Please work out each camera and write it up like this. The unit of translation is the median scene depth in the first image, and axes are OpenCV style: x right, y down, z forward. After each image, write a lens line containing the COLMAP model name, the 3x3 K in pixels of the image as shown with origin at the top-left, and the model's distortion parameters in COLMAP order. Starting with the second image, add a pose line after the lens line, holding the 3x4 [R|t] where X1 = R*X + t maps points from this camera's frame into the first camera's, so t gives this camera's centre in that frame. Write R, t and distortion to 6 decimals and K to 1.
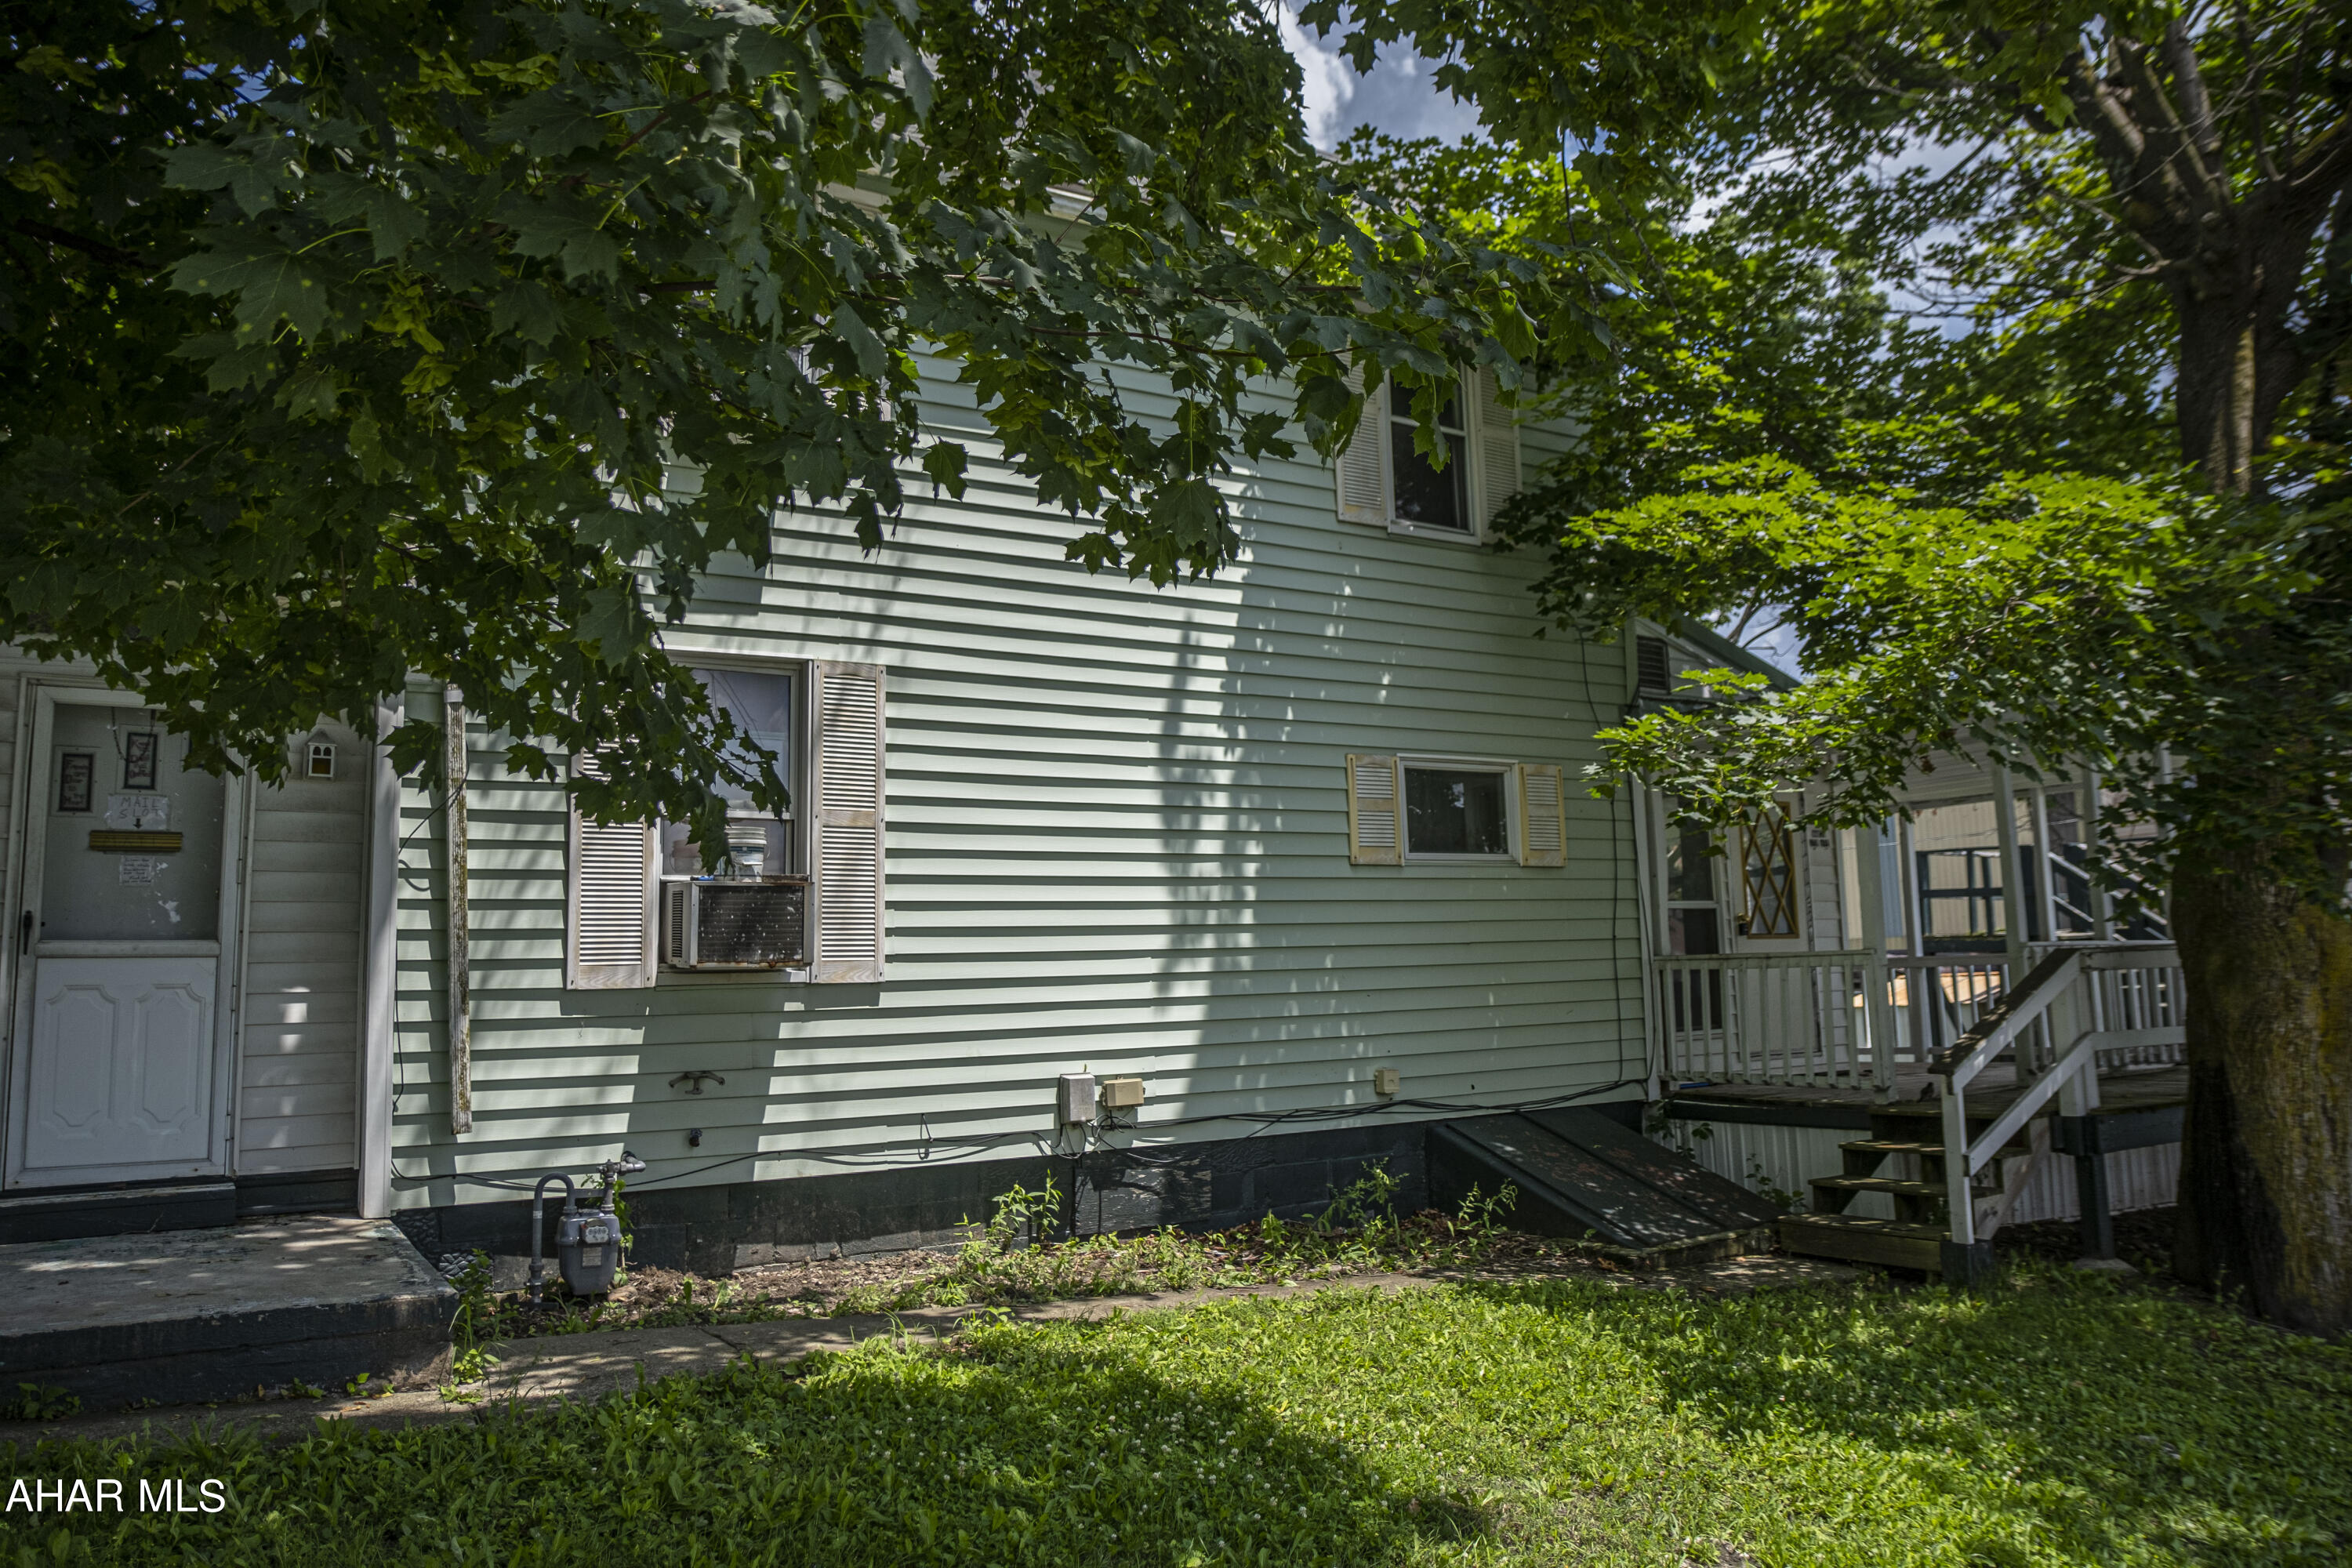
lens RADIAL K [[1685.4, 0, 1176.0], [0, 1685.4, 784.0], [0, 0, 1]] dist [-0.053468, 0.001561]
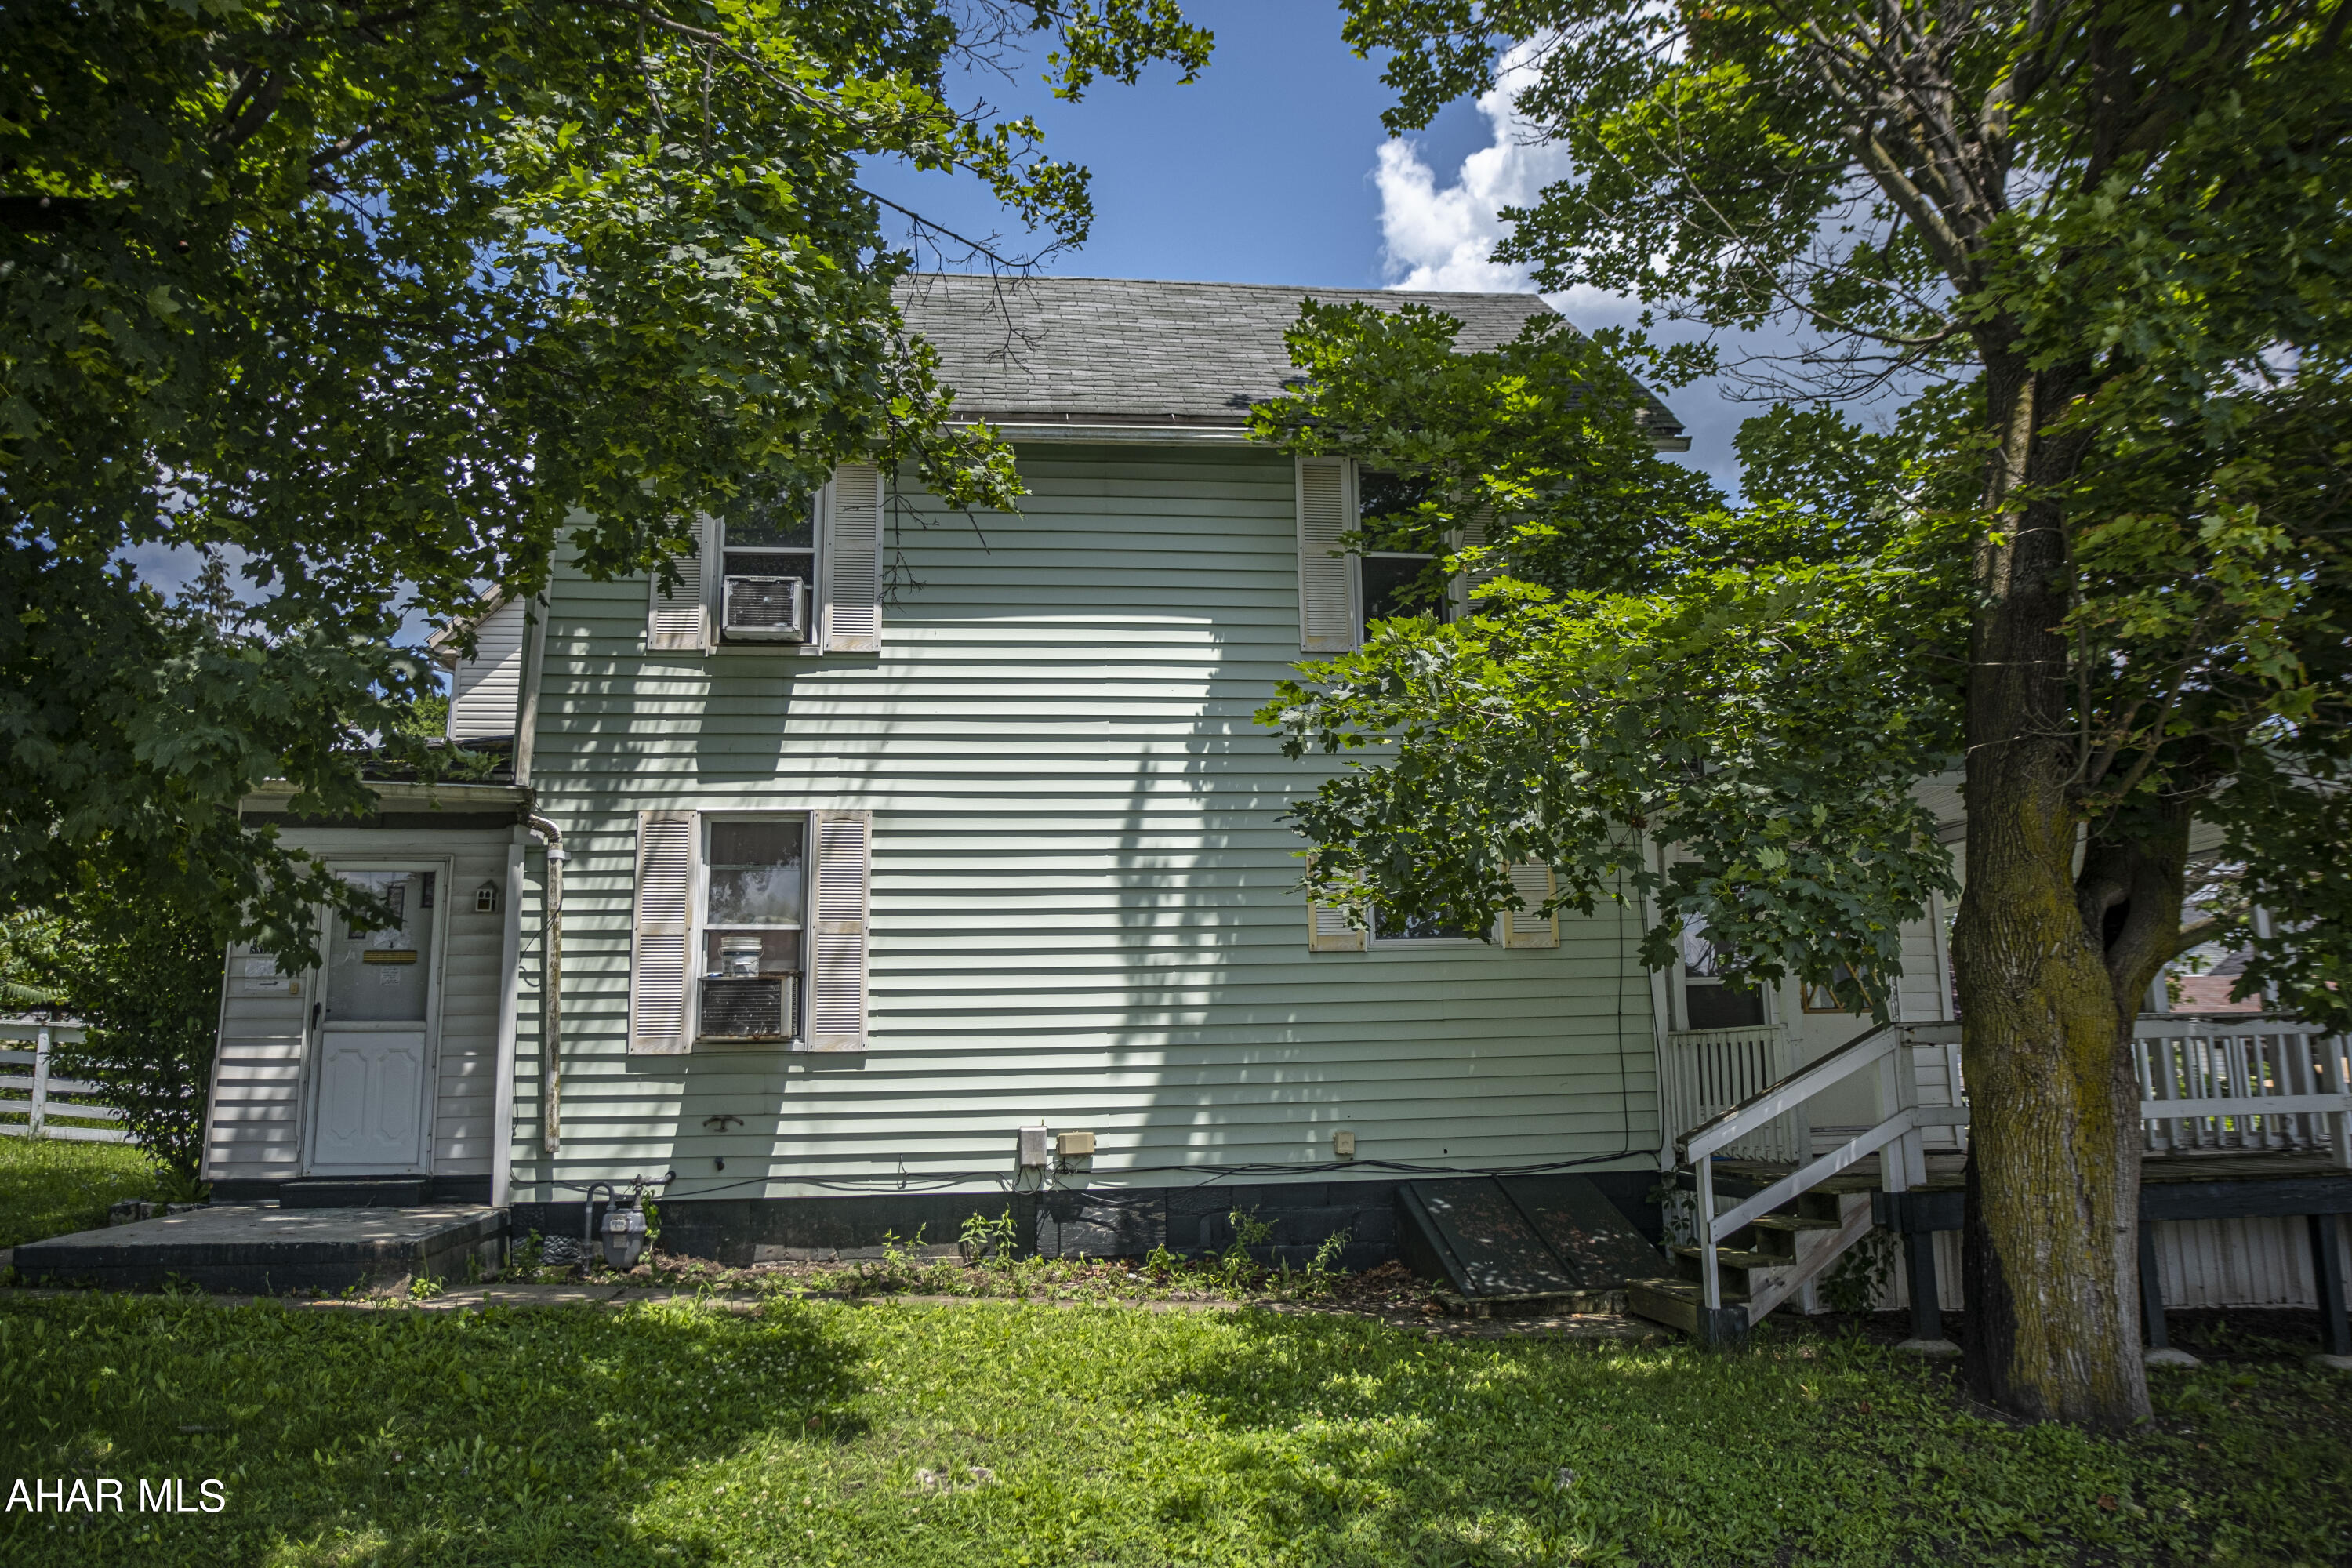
lens RADIAL K [[1685.4, 0, 1176.0], [0, 1685.4, 784.0], [0, 0, 1]] dist [-0.053468, 0.001561]
pose [[0.906871, -0.062919, -0.416686, 0.604614], [0.043046, 0.997450, -0.056928, -0.005581], [0.419205, 0.033689, 0.907266, -0.097721]]
